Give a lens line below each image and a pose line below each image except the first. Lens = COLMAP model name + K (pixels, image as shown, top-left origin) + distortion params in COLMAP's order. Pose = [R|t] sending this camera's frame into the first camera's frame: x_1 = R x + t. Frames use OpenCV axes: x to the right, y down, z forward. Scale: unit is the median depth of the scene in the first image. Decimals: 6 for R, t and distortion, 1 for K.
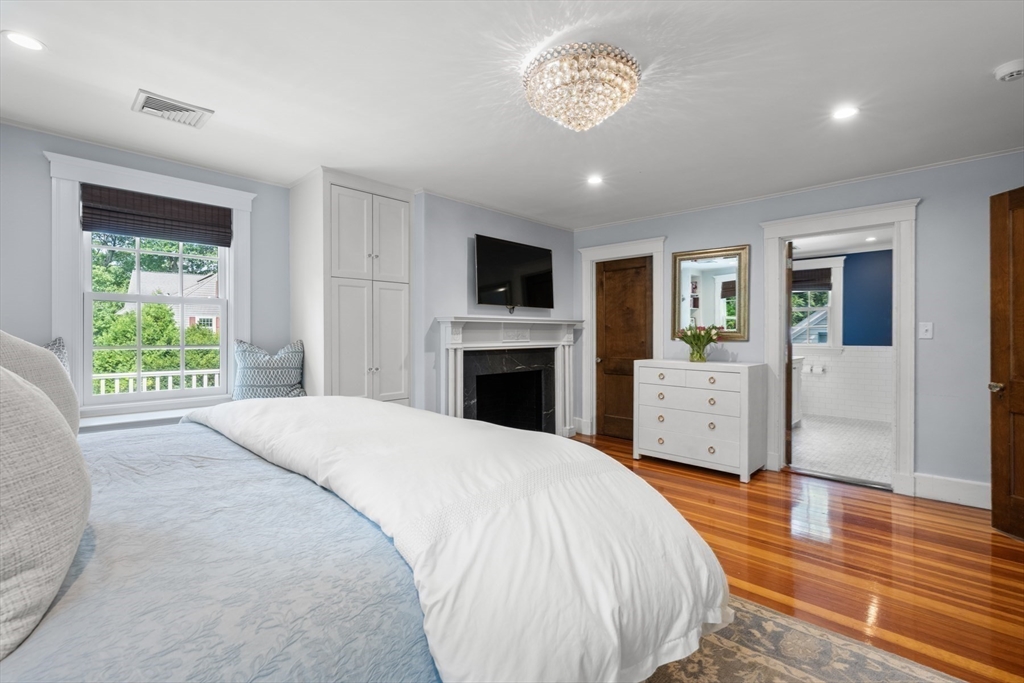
lens RADIAL K [[456.1, 0, 514.4], [0, 456.1, 339.1], [0, 0, 1]] dist [-0.001757, -0.000682]
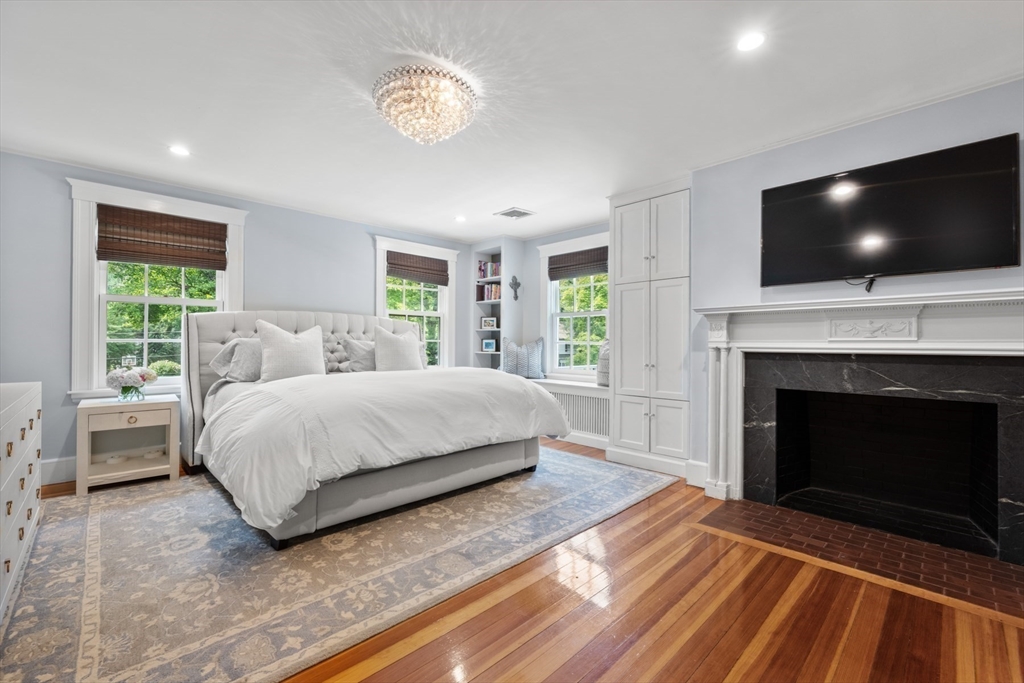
lens RADIAL K [[435.6, 0, 515.0], [0, 435.6, 340.3], [0, 0, 1]] dist [-0.000784, -0.000116]
pose [[-0.037523, -0.007462, -0.999268, 0.653606], [-0.016746, 0.999836, -0.006837, 0.018611], [0.999155, 0.016477, -0.037642, 0.679771]]
